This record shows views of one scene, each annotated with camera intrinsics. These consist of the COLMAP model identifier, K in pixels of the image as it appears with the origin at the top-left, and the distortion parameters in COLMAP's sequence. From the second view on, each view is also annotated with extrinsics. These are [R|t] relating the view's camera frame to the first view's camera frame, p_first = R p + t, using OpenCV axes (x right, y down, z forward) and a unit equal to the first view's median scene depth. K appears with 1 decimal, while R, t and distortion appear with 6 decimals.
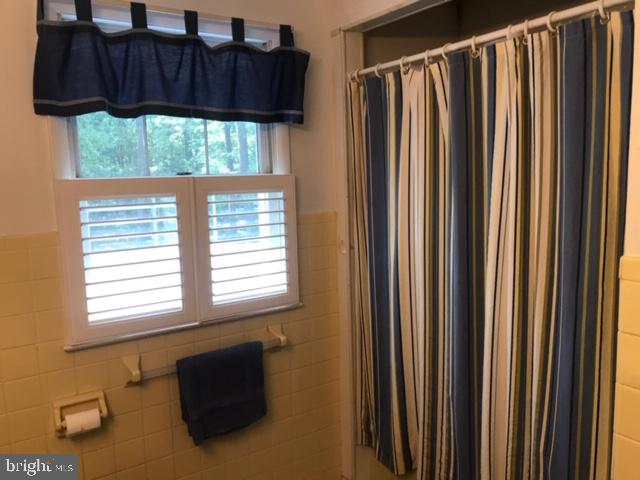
lens RADIAL K [[532.6, 0, 318.5], [0, 532.6, 236.4], [0, 0, 1]] dist [0.025038, -0.008612]
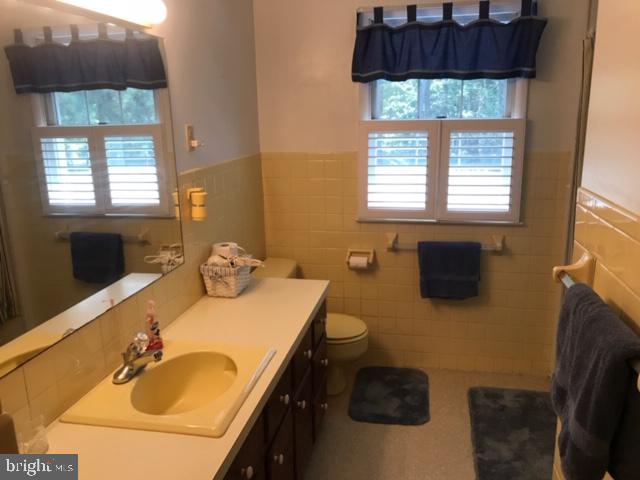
lens RADIAL K [[532.6, 0, 322.4], [0, 532.6, 241.2], [0, 0, 1]] dist [0.025038, -0.008612]
pose [[0.709161, 0.181625, -0.681250, 0.591295], [-0.088778, 0.981562, 0.169275, -0.004501], [0.699434, -0.059563, 0.712211, -0.287678]]
